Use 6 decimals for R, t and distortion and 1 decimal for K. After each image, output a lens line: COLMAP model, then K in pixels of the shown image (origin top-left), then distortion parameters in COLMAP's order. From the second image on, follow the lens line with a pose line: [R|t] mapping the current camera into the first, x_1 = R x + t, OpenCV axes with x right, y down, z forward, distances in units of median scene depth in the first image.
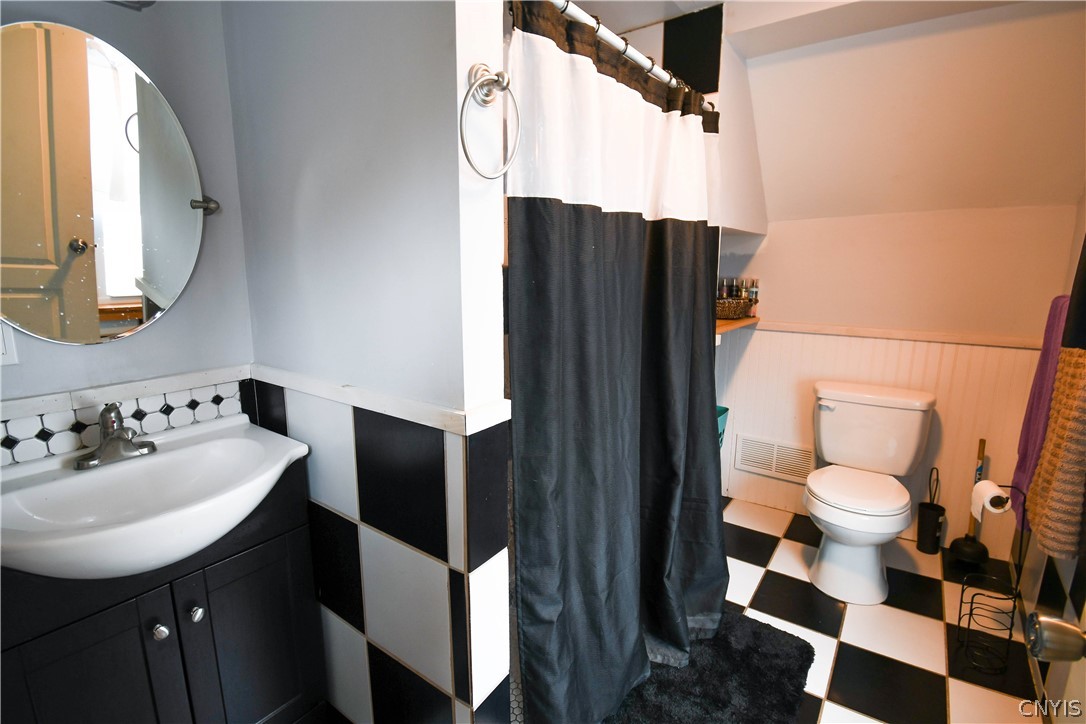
lens RADIAL K [[506.8, 0, 541.3], [0, 506.8, 360.1], [0, 0, 1]] dist [0.020995, -0.027509]
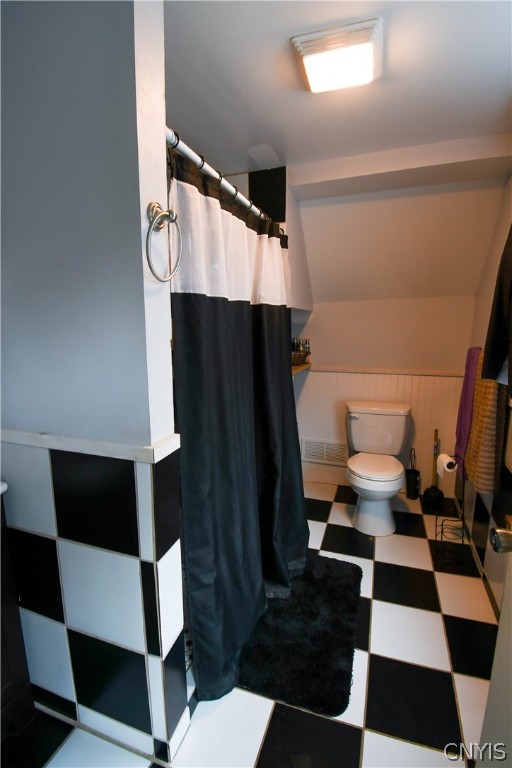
lens RADIAL K [[358.4, 0, 252.6], [0, 358.4, 384.2], [0, 0, 1]] dist [0.020995, -0.027509]
pose [[0.958787, -0.050167, 0.279662, -0.100496], [0.055659, 0.998381, -0.011727, -0.027754], [-0.278621, 0.026809, 0.960027, -0.021078]]
